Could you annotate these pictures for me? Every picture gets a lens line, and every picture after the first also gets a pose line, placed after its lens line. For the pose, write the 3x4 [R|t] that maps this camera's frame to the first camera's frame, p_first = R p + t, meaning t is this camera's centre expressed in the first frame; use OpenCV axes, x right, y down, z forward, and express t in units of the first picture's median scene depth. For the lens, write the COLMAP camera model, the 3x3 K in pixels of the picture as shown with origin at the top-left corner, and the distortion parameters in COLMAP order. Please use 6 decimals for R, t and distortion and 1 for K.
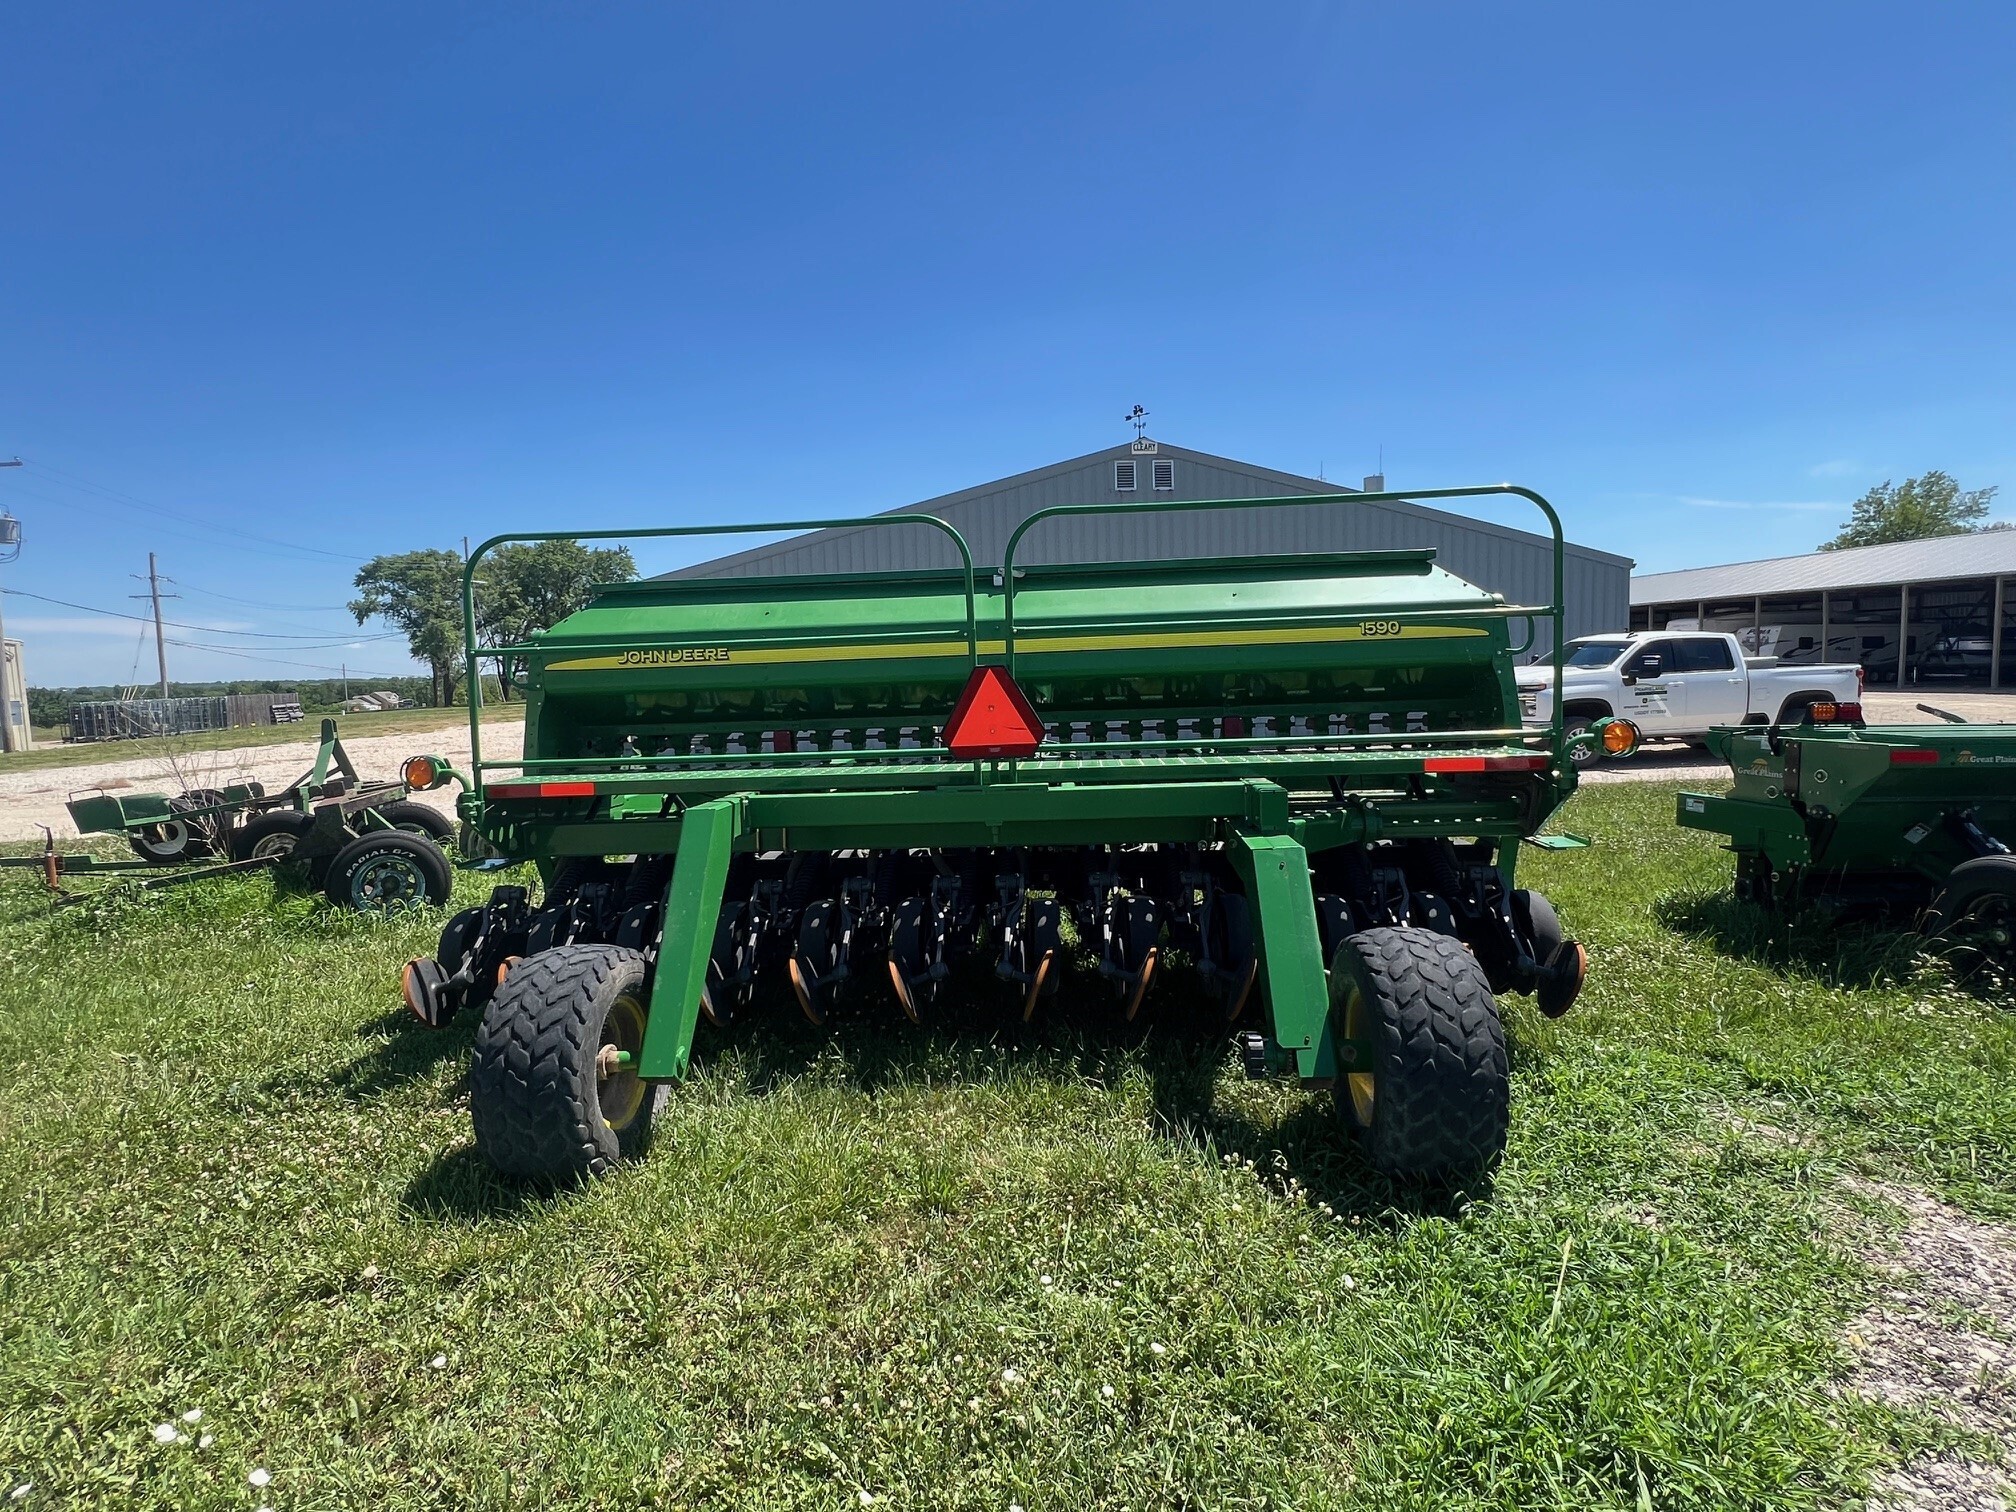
lens RADIAL K [[1018.3, 0, 1001.6], [0, 1018.3, 764.4], [0, 0, 1]] dist [-0.006586, 0.002563]
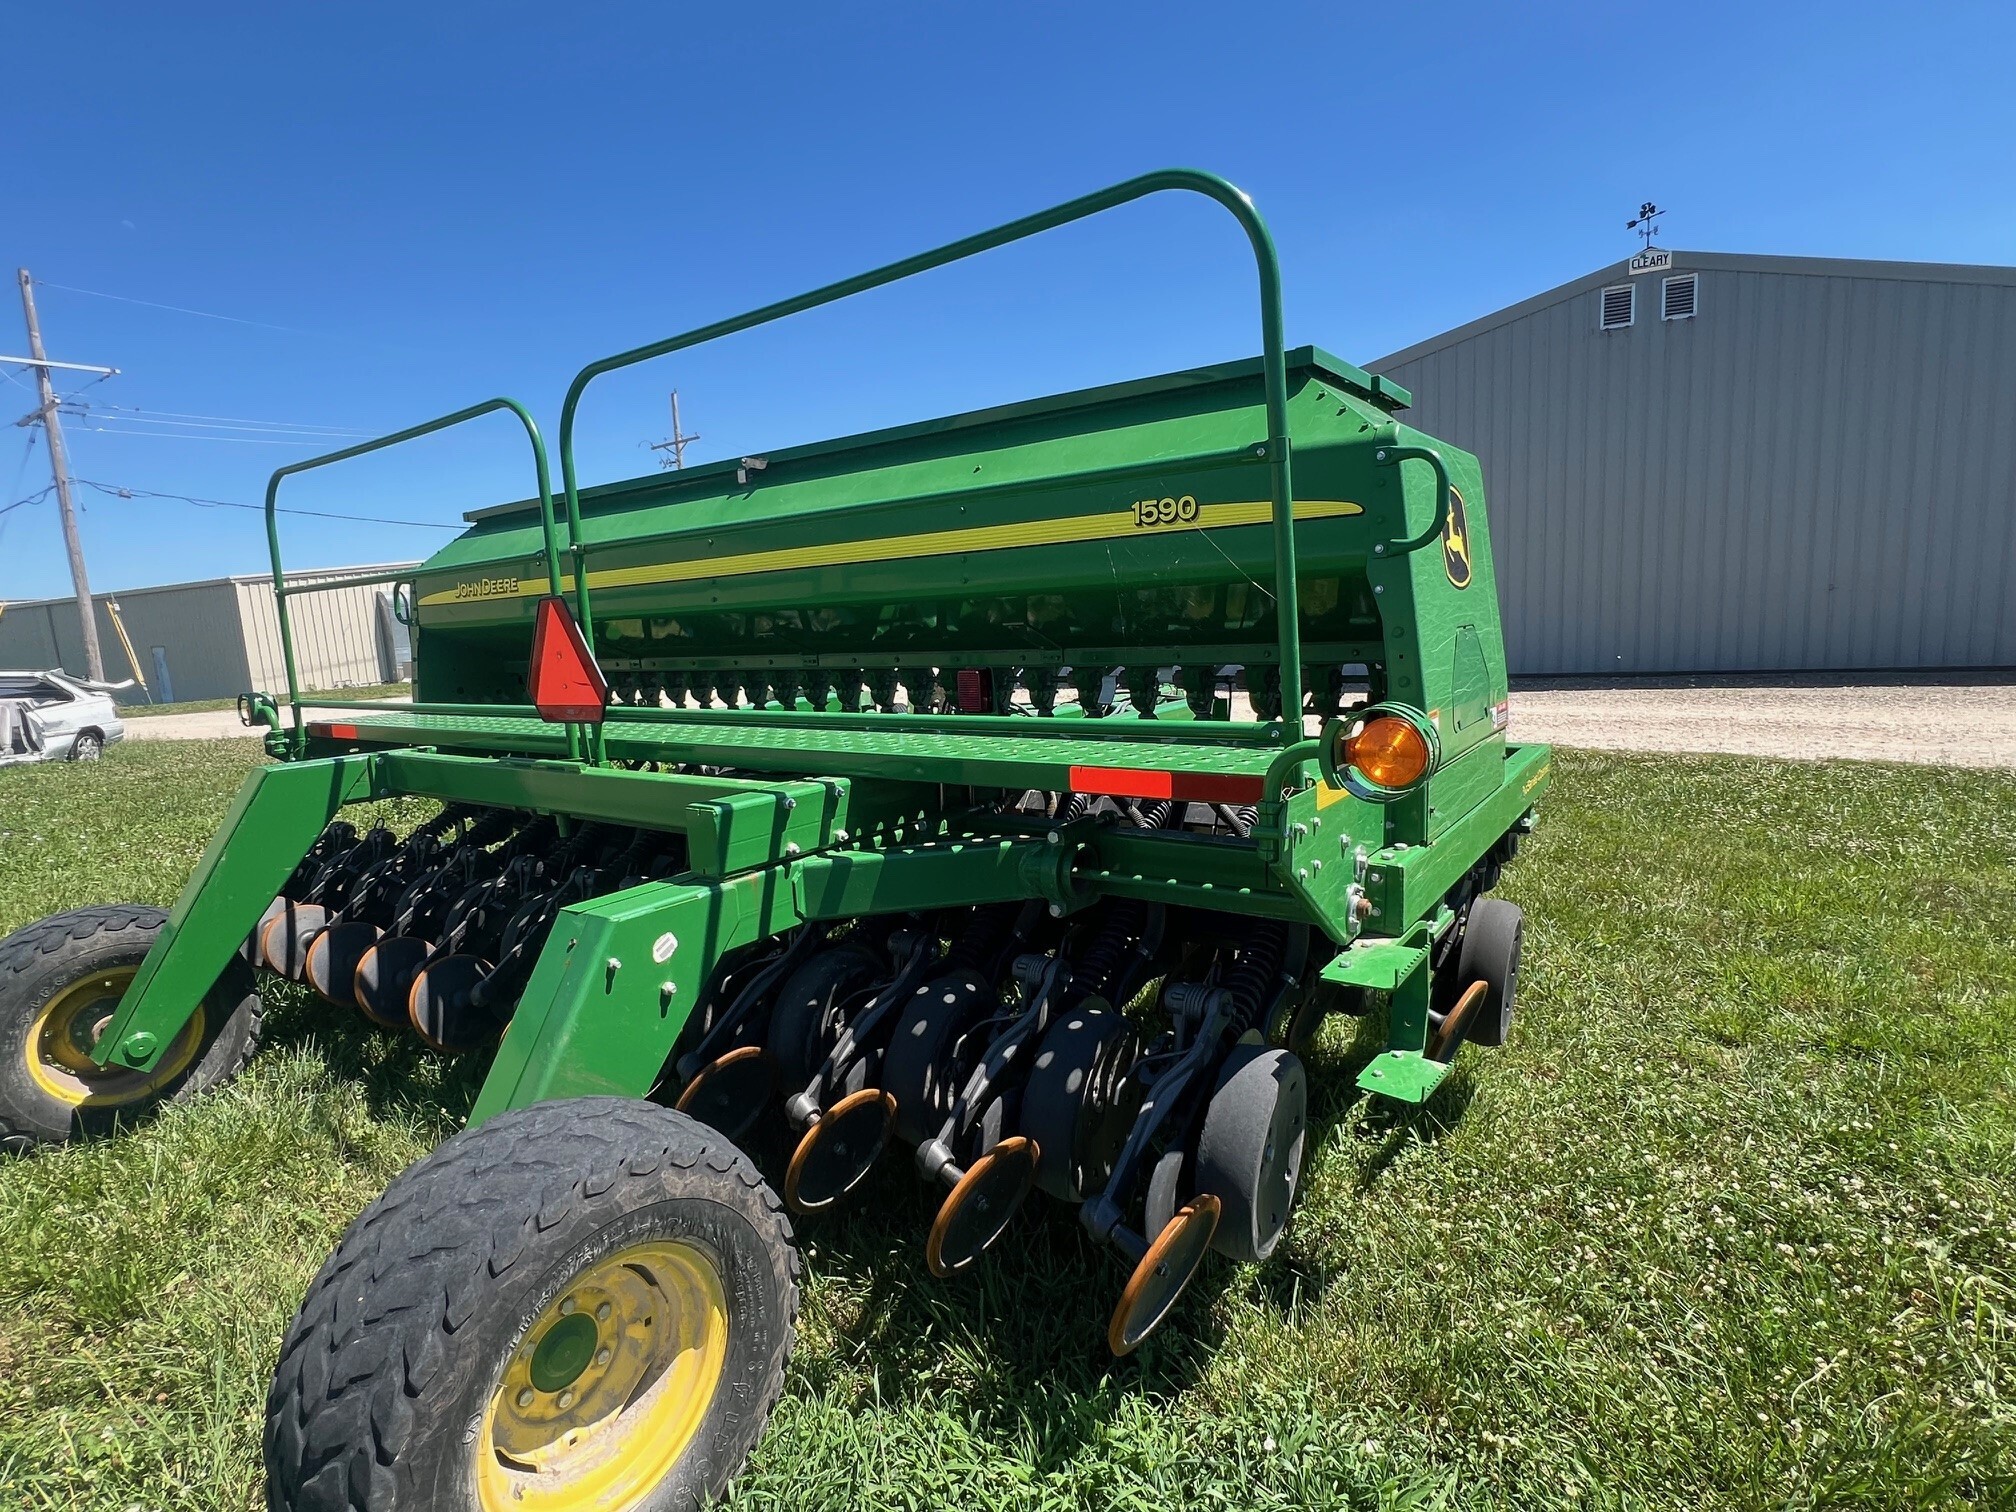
lens RADIAL K [[1018.3, 0, 1004.1], [0, 1018.3, 754.8], [0, 0, 1]] dist [-0.006586, 0.002563]
pose [[0.847855, 0.066517, -0.526039, 0.580815], [-0.025003, 0.996012, 0.085646, -0.047226], [0.529638, -0.059463, 0.846137, 0.468042]]
